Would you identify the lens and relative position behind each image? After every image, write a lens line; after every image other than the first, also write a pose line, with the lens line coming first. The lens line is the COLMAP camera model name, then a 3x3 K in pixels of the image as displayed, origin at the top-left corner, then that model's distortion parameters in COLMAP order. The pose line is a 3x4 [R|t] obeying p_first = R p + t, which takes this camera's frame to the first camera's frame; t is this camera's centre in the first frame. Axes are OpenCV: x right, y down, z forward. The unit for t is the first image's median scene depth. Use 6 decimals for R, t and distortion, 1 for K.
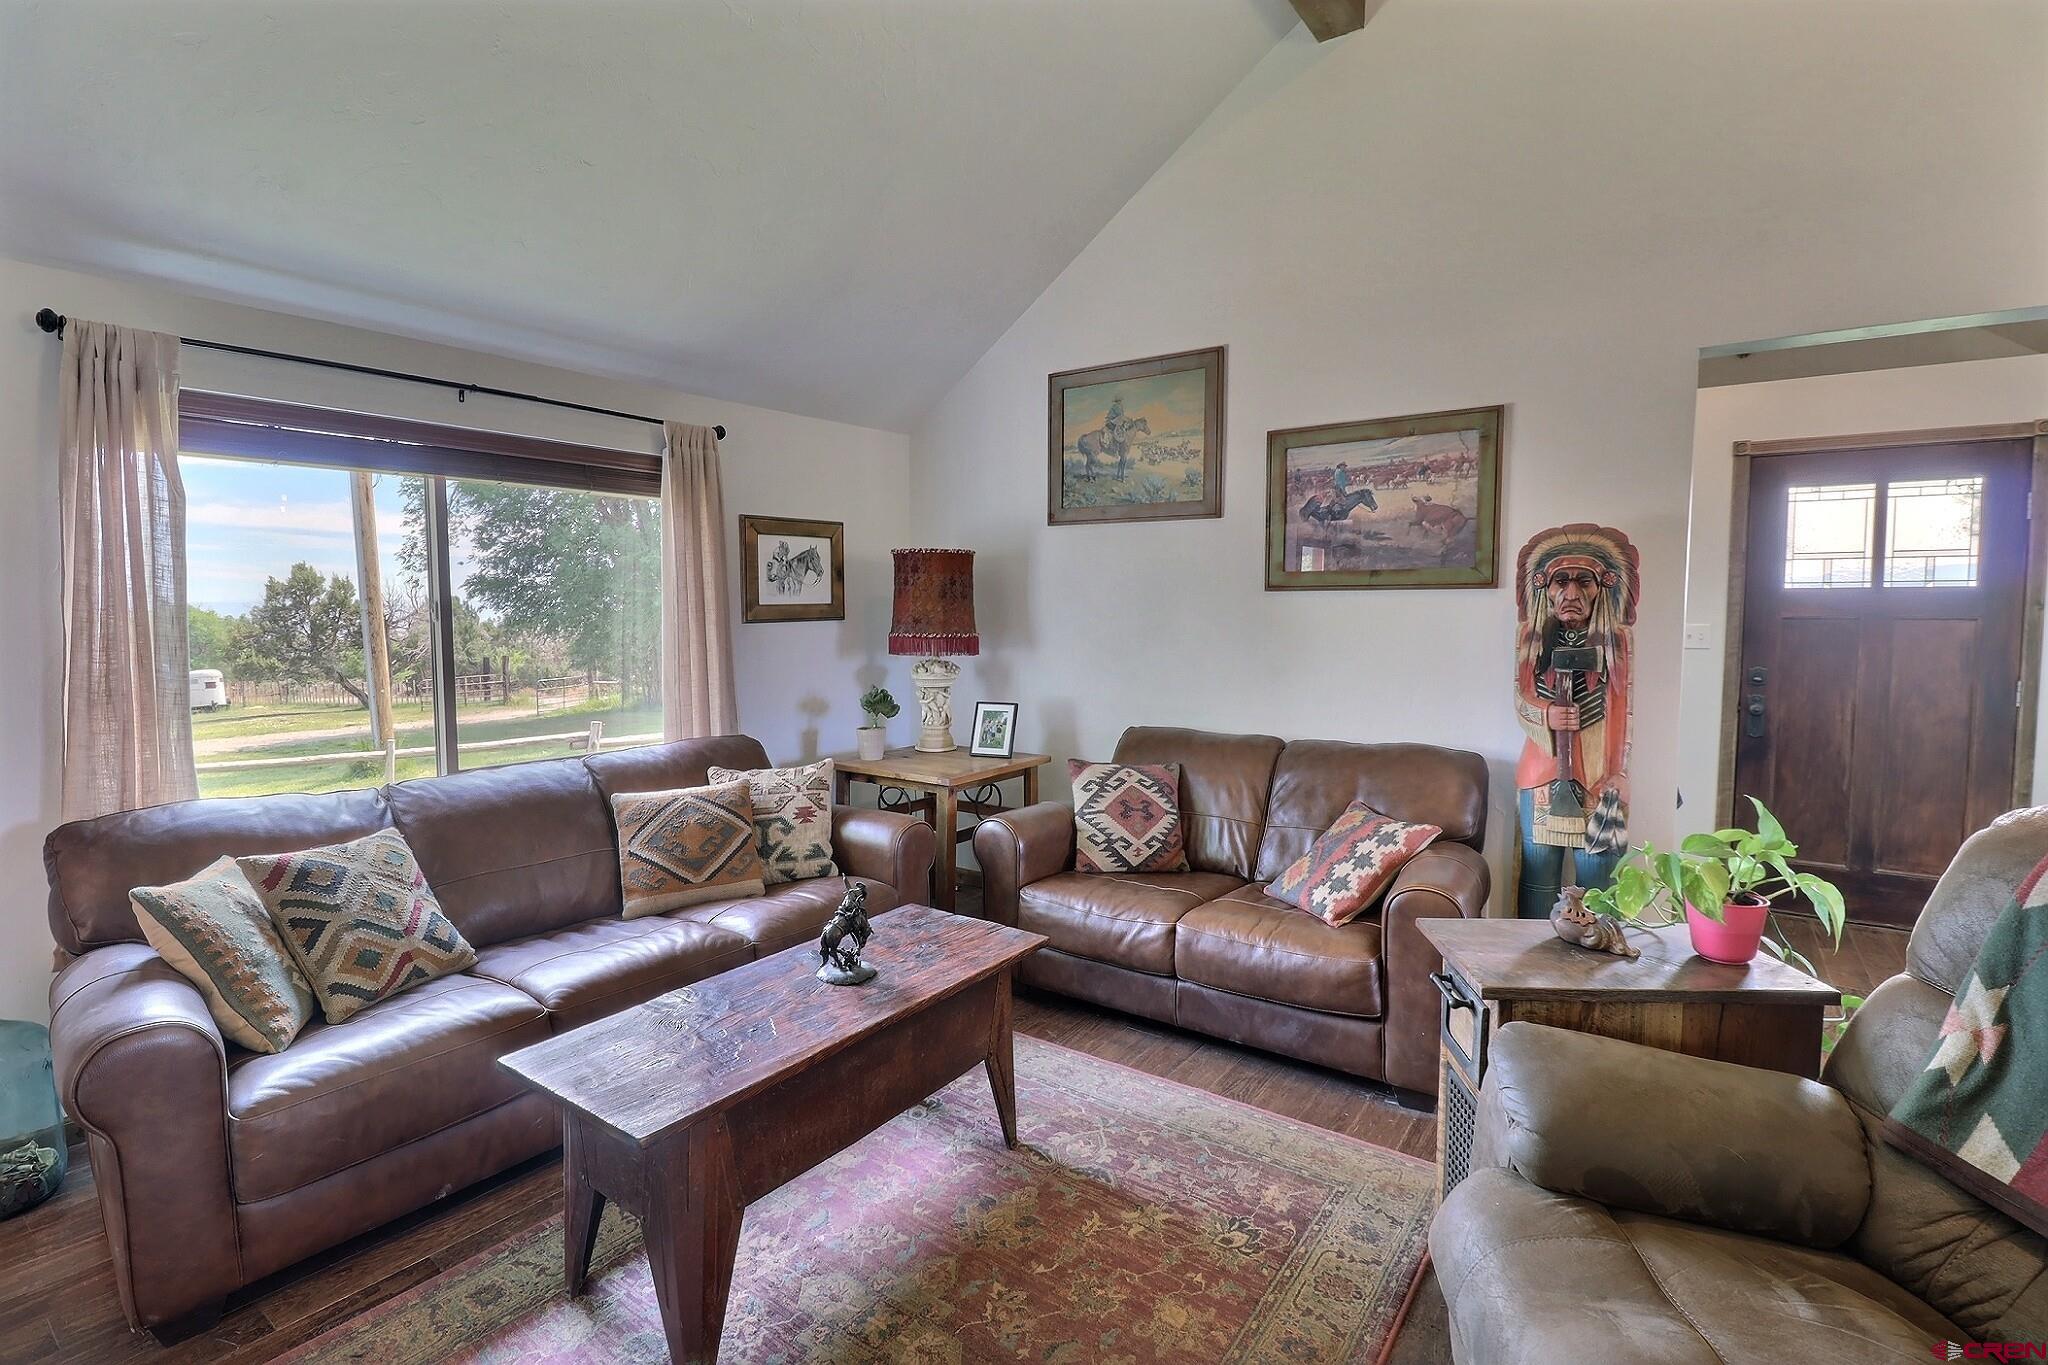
lens RADIAL K [[945.4, 0, 1020.3], [0, 945.4, 677.1], [0, 0, 1]] dist [-0.003336, -0.011714]
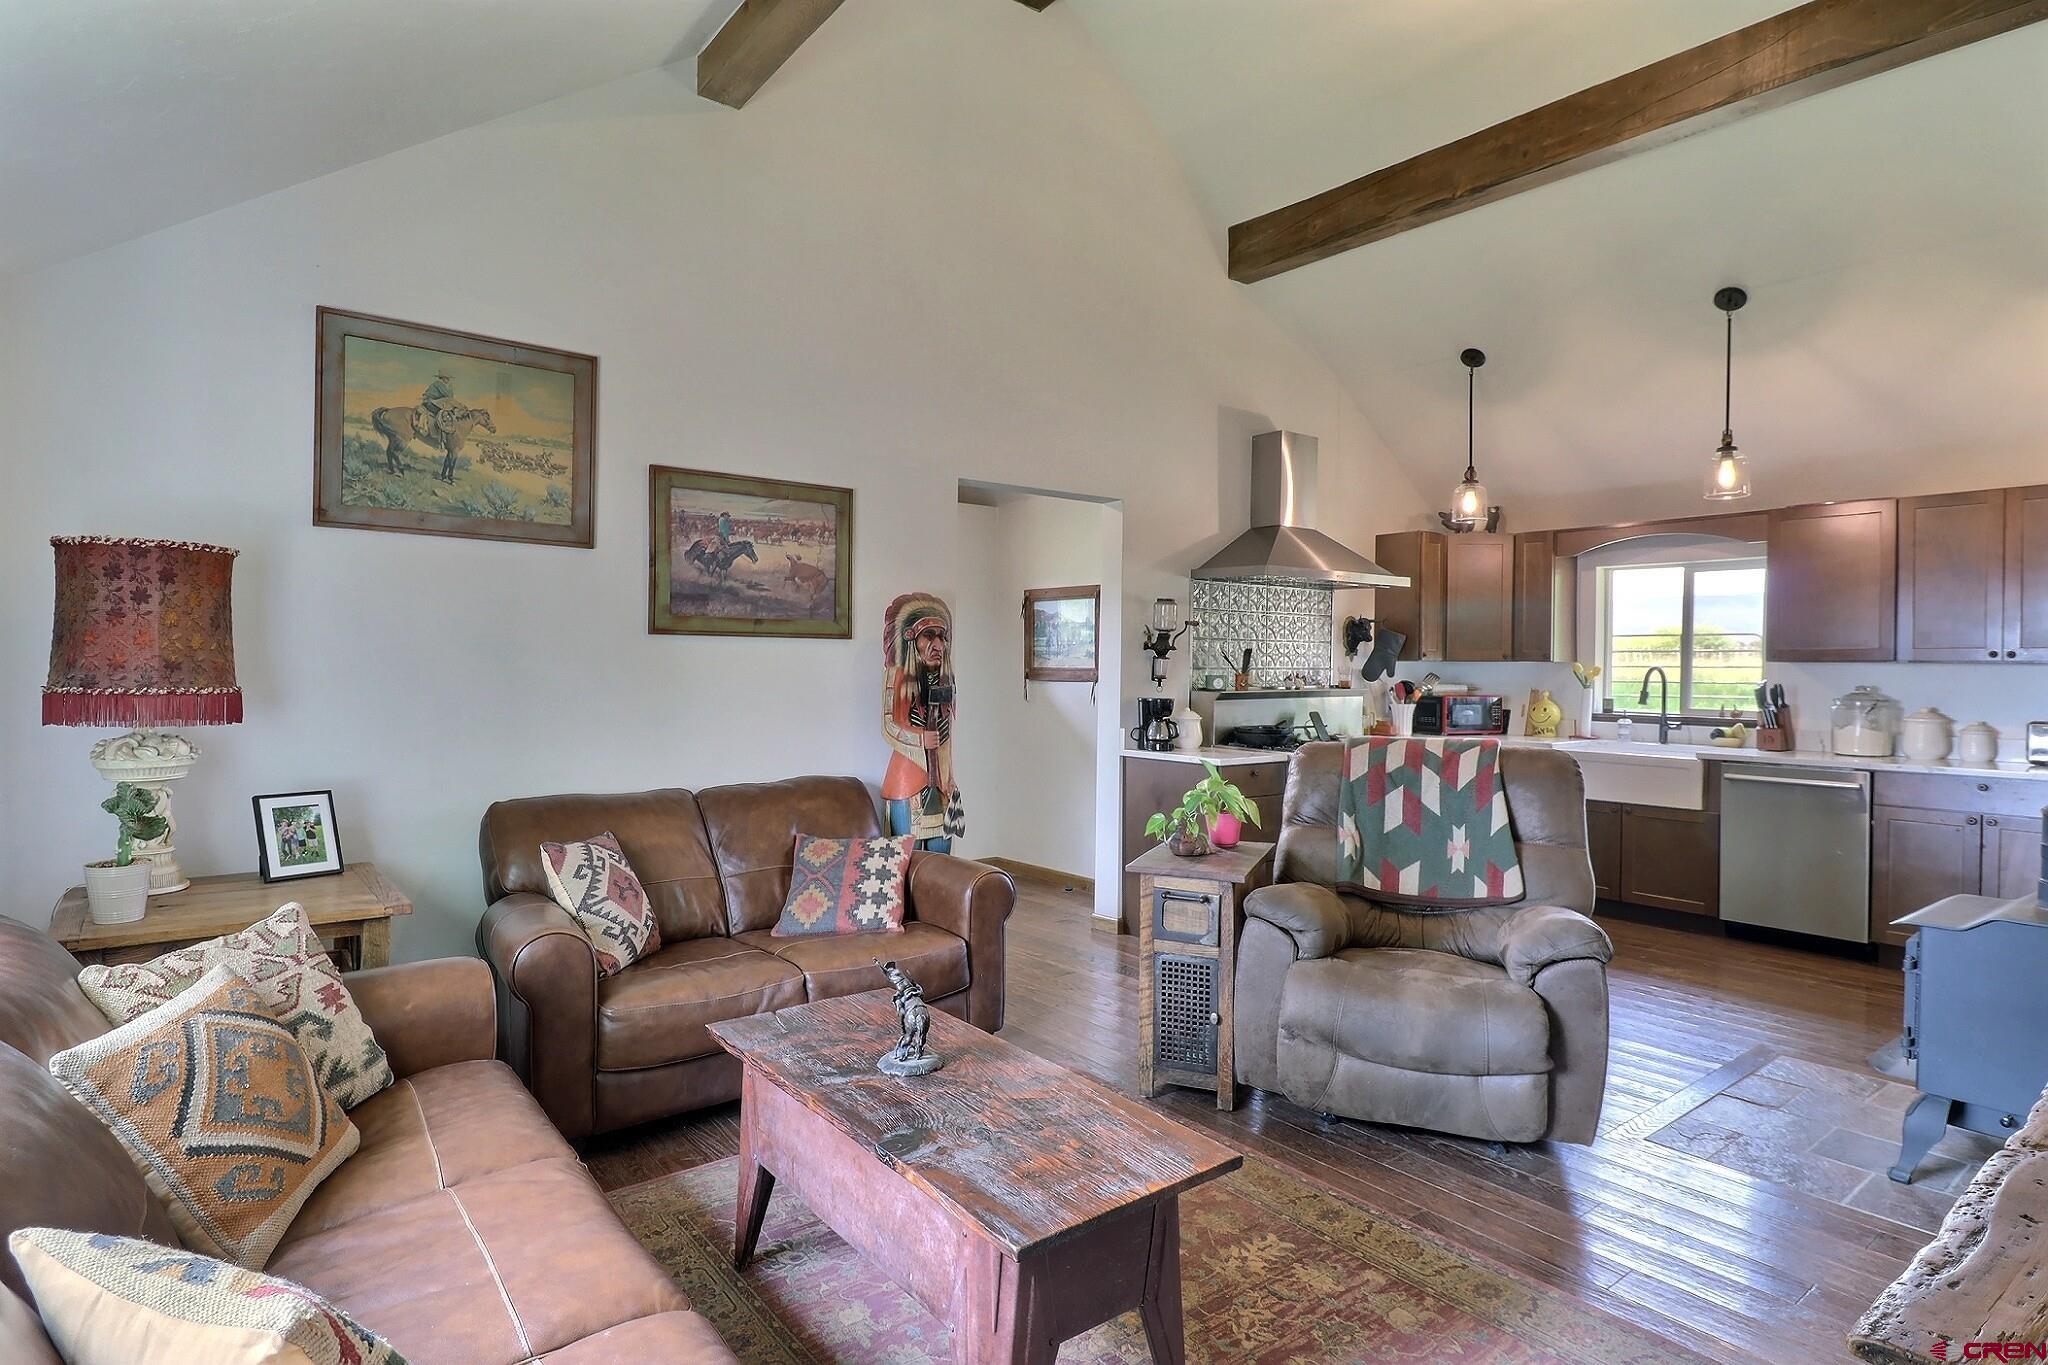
lens RADIAL K [[1077.7, 0, 1031.2], [0, 1077.7, 675.3], [0, 0, 1]] dist [0.000290, -0.002318]
pose [[0.279369, -0.005596, 0.960167, -0.690690], [0.059904, 0.998137, -0.011613, -0.017016], [-0.958313, 0.060762, 0.279184, 0.367770]]
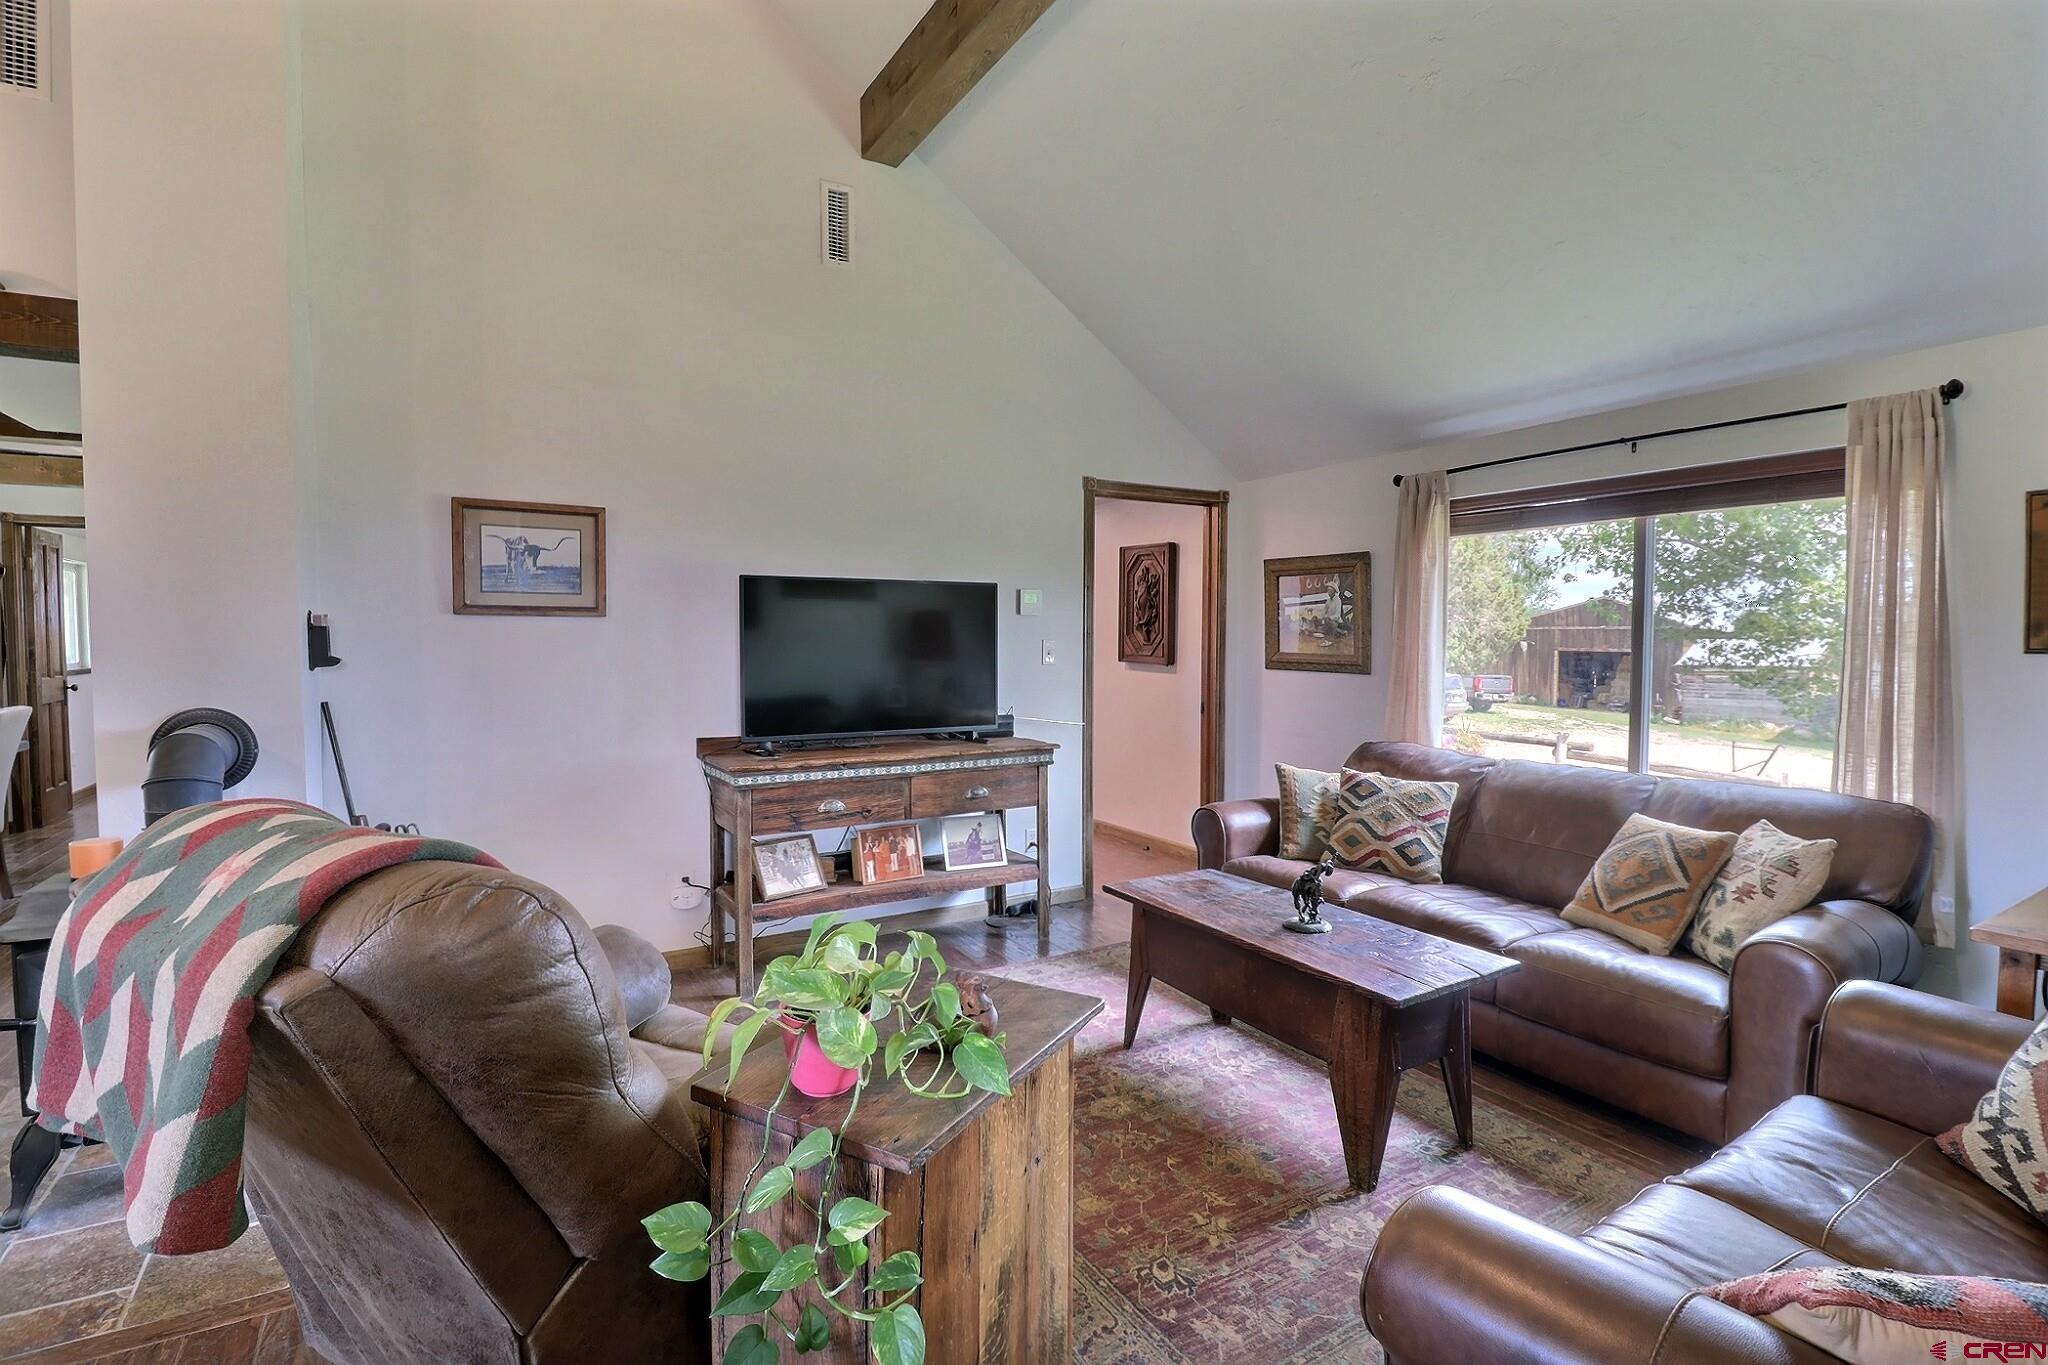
lens RADIAL K [[945.4, 0, 1027.4], [0, 945.4, 676.0], [0, 0, 1]] dist [-0.003336, -0.011714]
pose [[-0.388282, 0.038940, -0.920717, 0.671797], [-0.068642, 0.995109, 0.071034, -0.044927], [0.918981, 0.090782, -0.383710, 0.690929]]
